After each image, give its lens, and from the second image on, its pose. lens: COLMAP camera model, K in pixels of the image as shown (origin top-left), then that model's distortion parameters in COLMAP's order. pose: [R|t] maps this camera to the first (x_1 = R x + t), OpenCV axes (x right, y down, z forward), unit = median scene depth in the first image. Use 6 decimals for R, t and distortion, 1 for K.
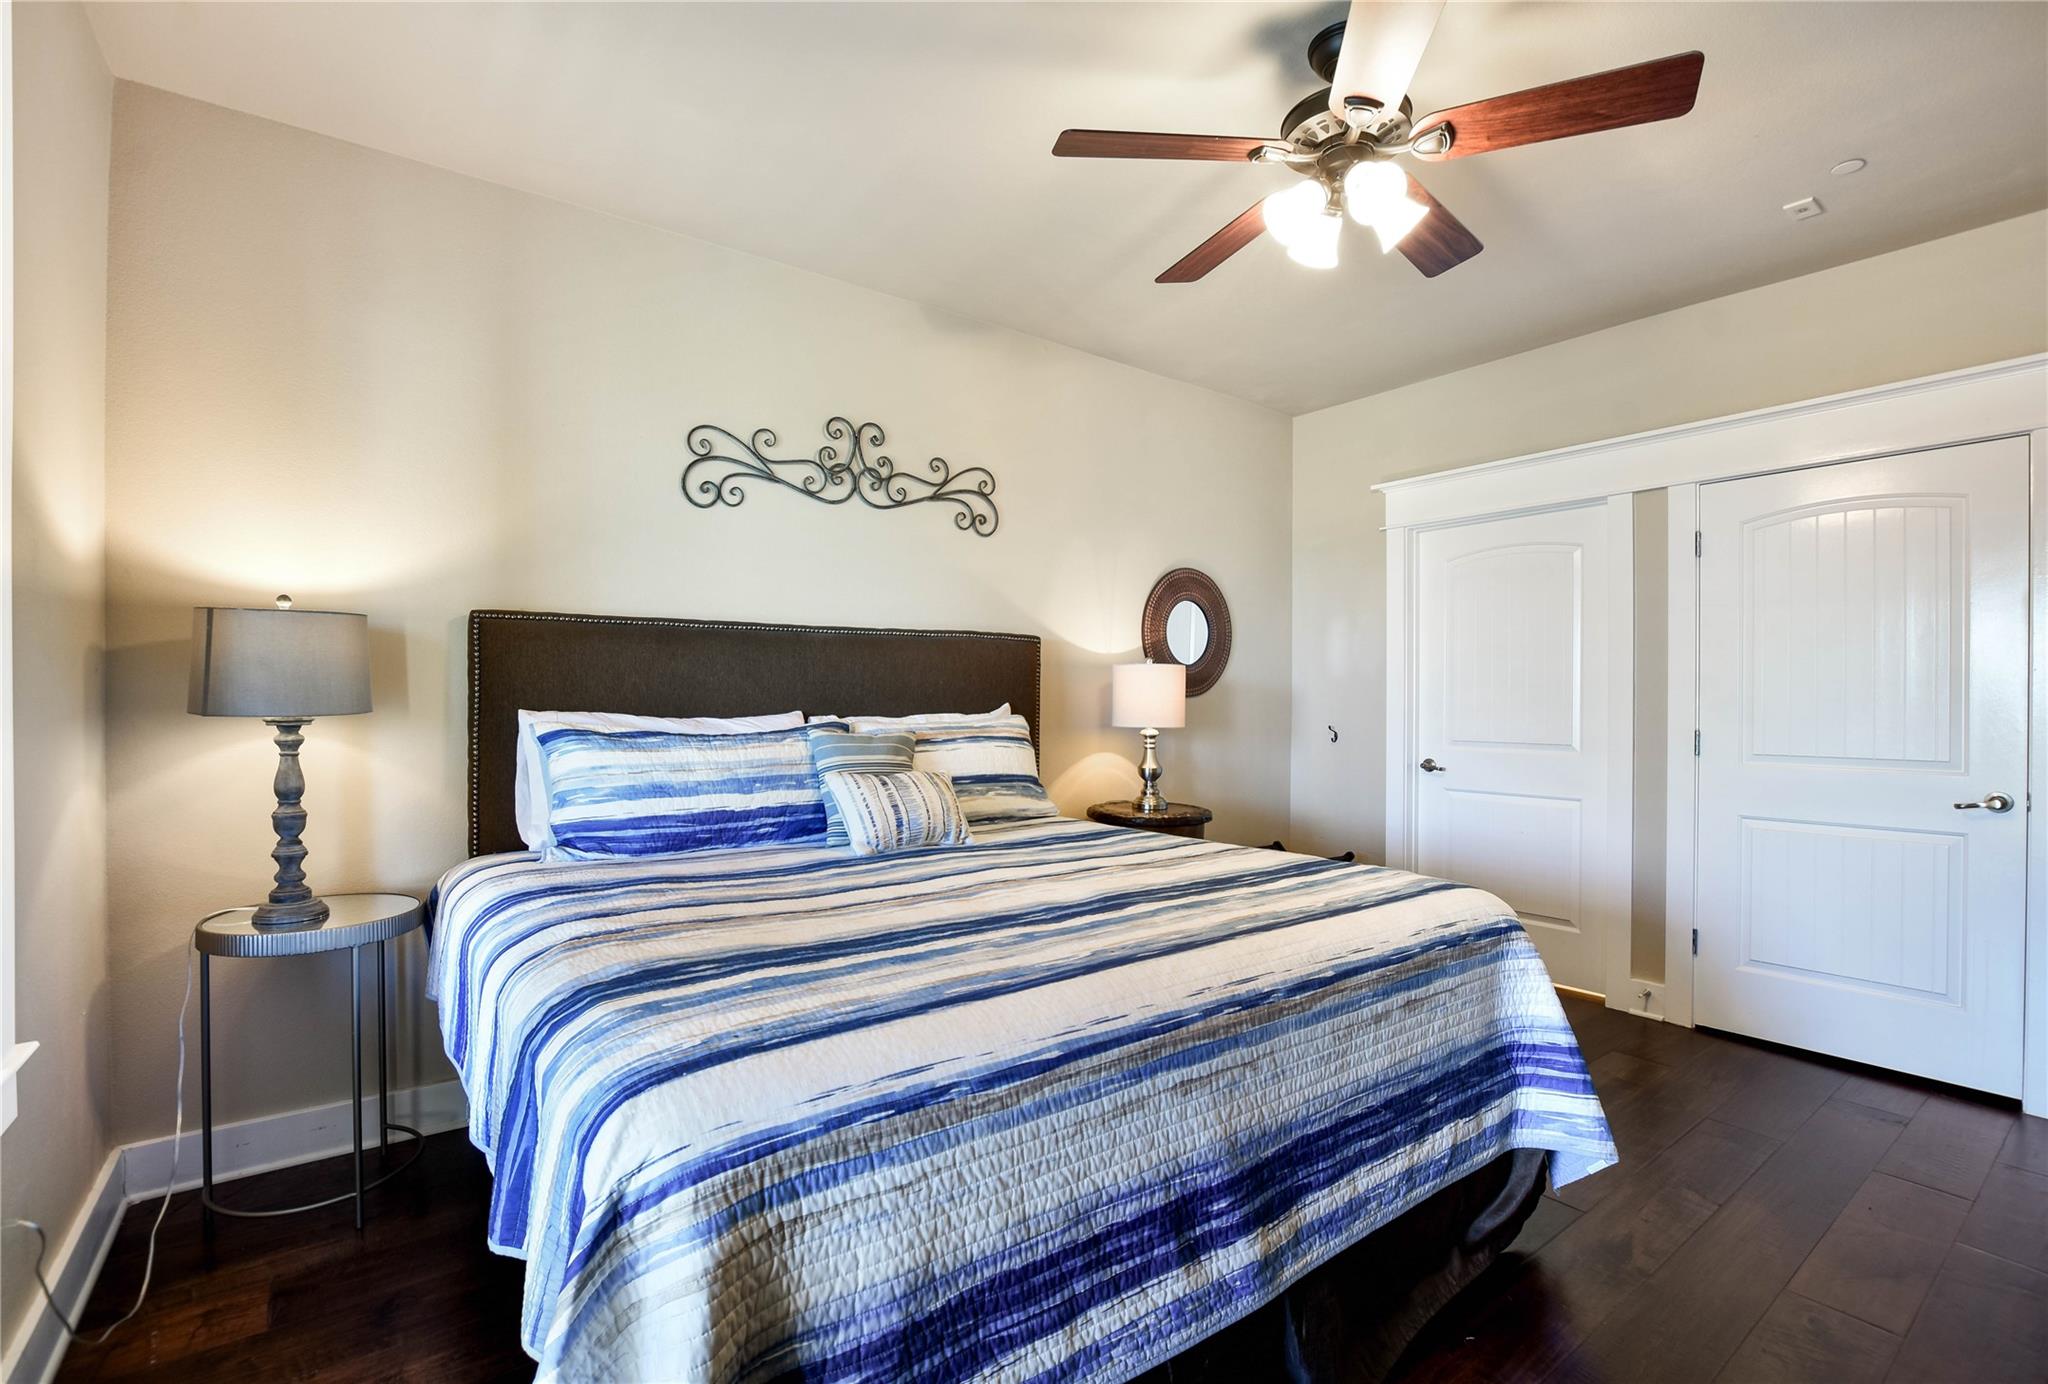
lens RADIAL K [[915.3, 0, 1021.9], [0, 915.3, 698.7], [0, 0, 1]] dist [-0.029972, 0.000088]
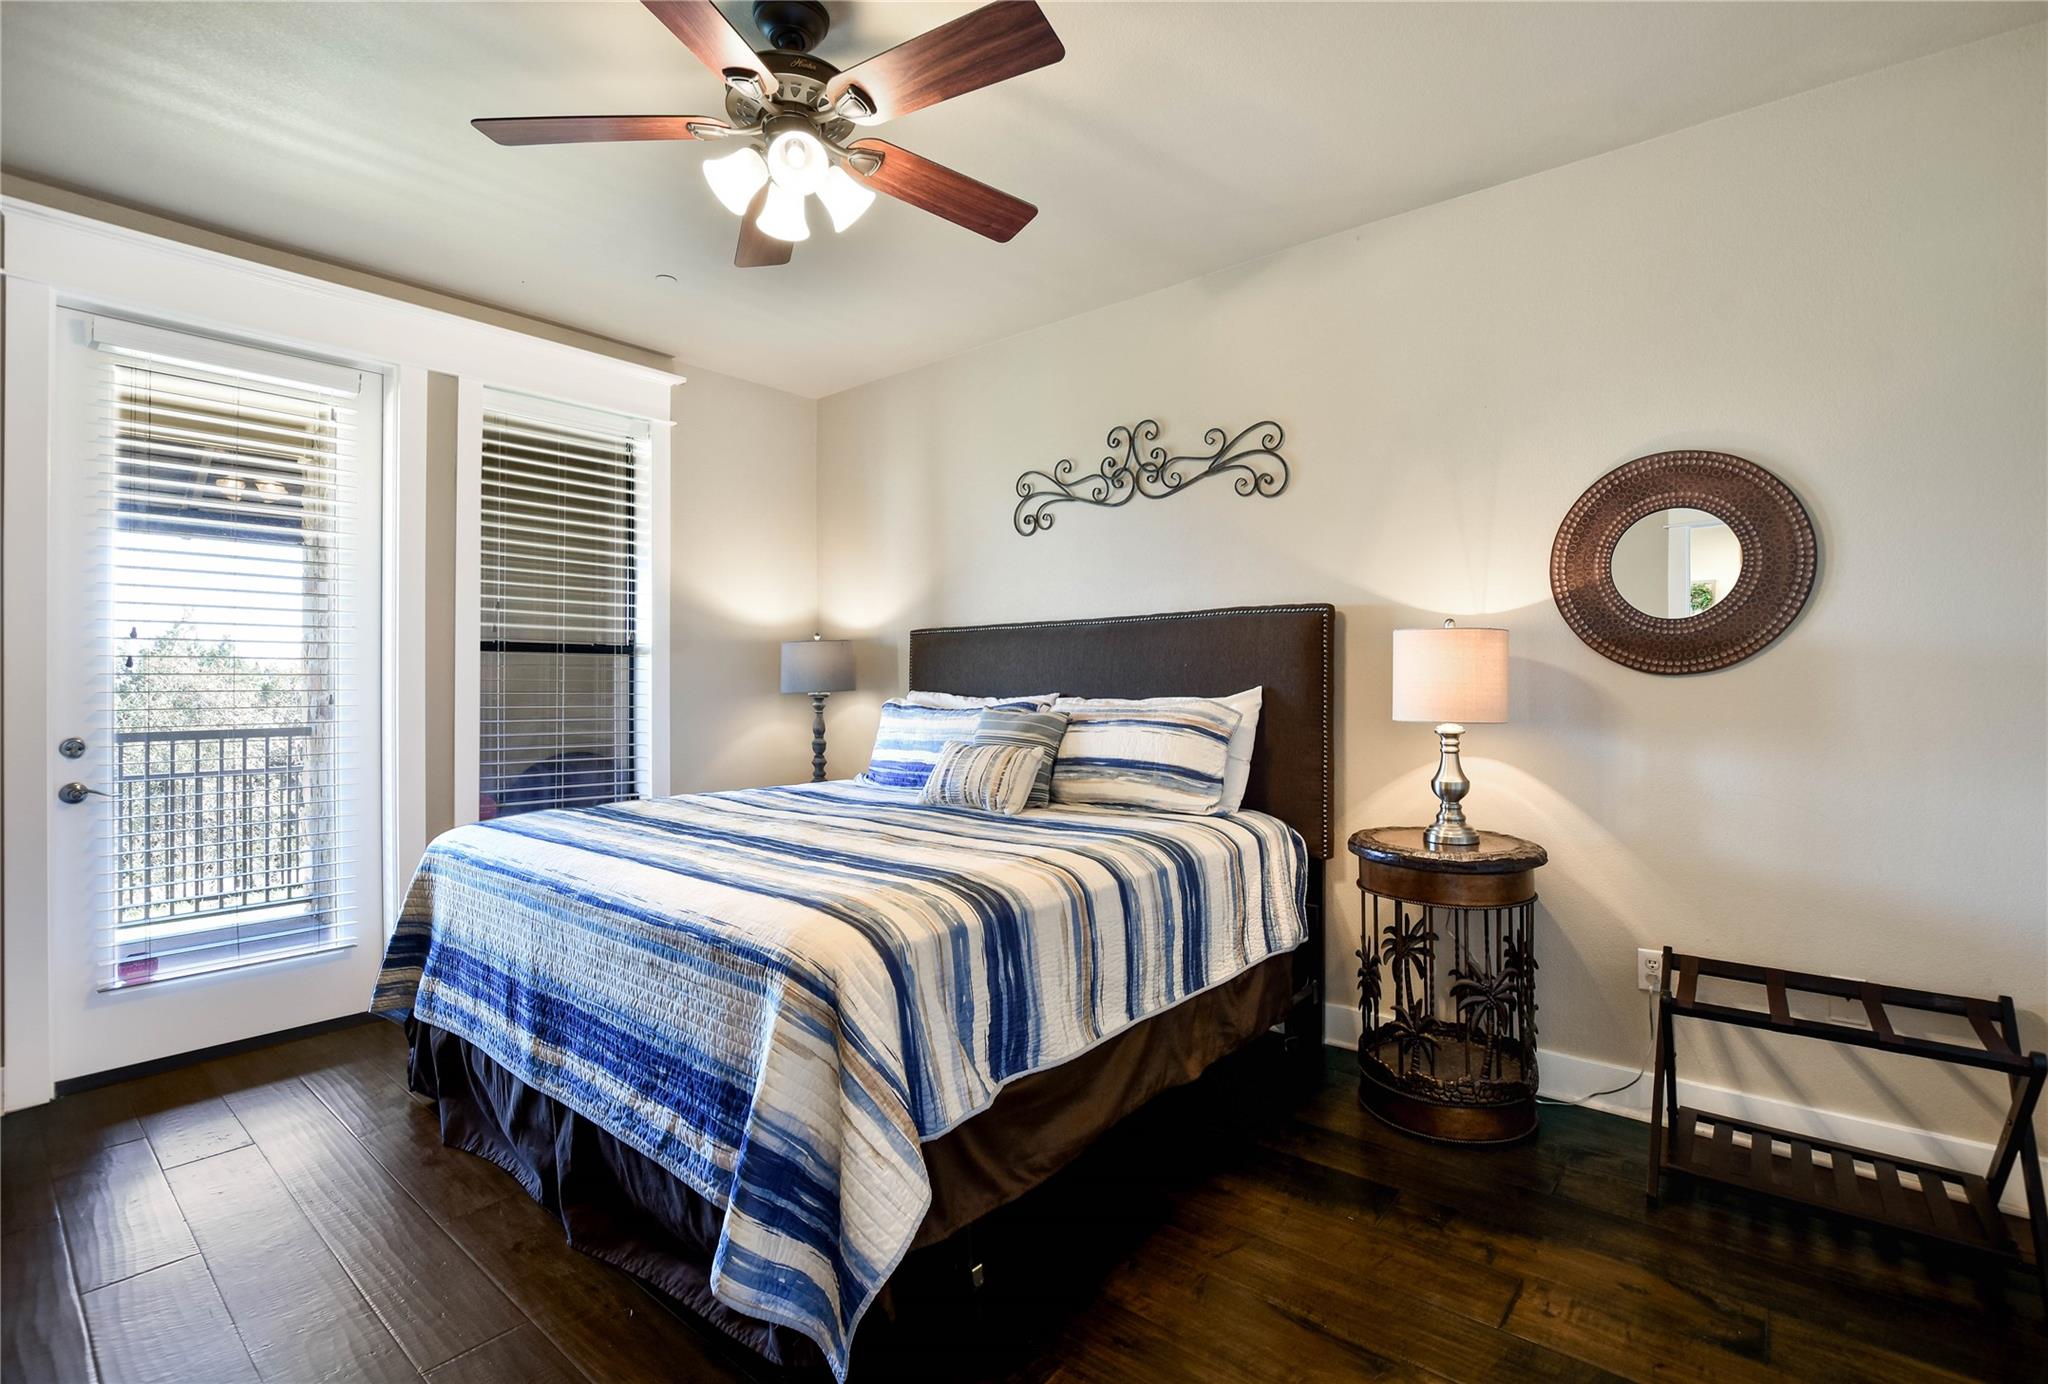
lens RADIAL K [[912.0, 0, 1015.6], [0, 912.0, 678.9], [0, 0, 1]] dist [-0.030742, 0.000207]
pose [[0.248675, -0.010109, -0.968534, 0.889048], [0.002876, 0.999949, -0.009699, 0.006222], [0.968583, -0.000374, 0.248691, 0.652481]]
